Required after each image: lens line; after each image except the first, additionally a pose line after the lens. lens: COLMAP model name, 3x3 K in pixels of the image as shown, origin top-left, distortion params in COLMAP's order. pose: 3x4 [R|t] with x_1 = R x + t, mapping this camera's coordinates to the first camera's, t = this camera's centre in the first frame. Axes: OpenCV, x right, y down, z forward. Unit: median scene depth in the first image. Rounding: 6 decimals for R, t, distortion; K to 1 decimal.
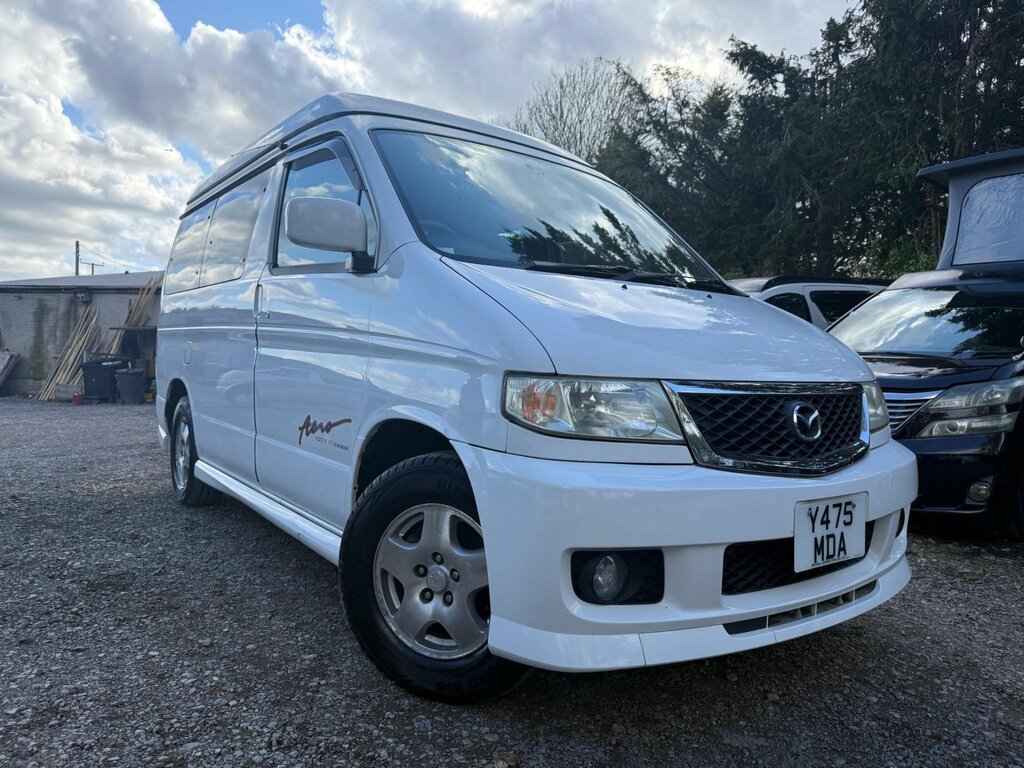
lens RADIAL K [[732.6, 0, 508.0], [0, 732.6, 380.8], [0, 0, 1]] dist [0.058286, -0.069654]
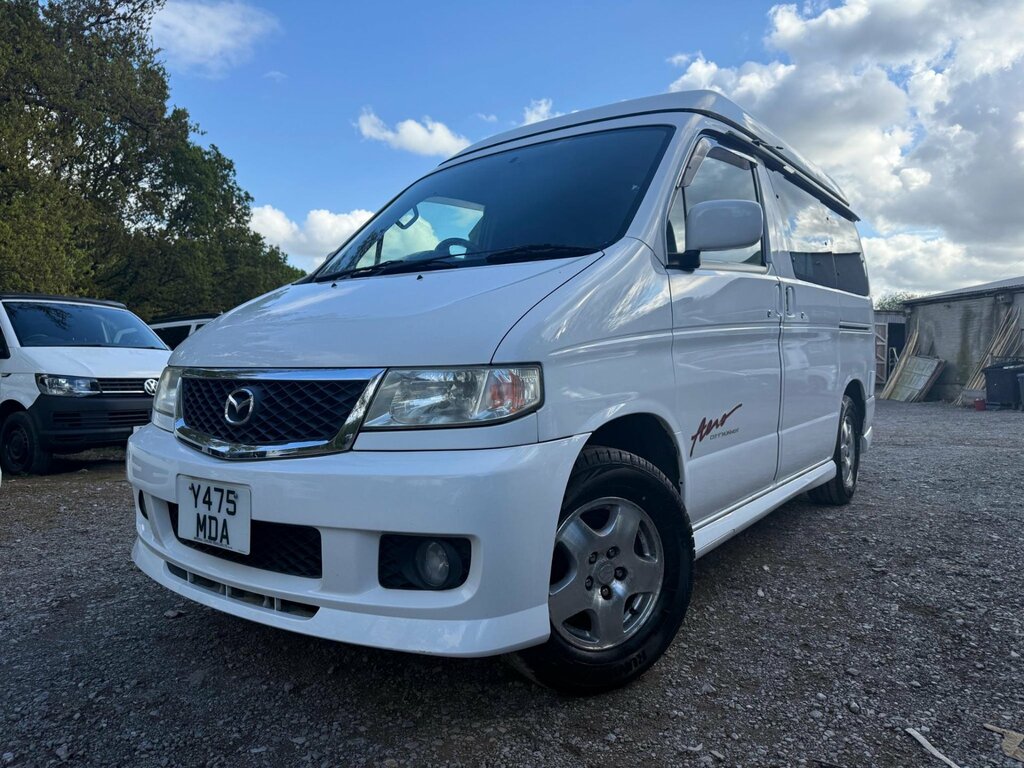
lens RADIAL K [[732.6, 0, 516.5], [0, 732.6, 368.7], [0, 0, 1]] dist [0.058286, -0.069654]
pose [[0.276238, -0.024131, -0.960786, 1.186206], [-0.001920, 0.999669, -0.025660, 0.023771], [0.961087, 0.008933, 0.276100, 0.868831]]
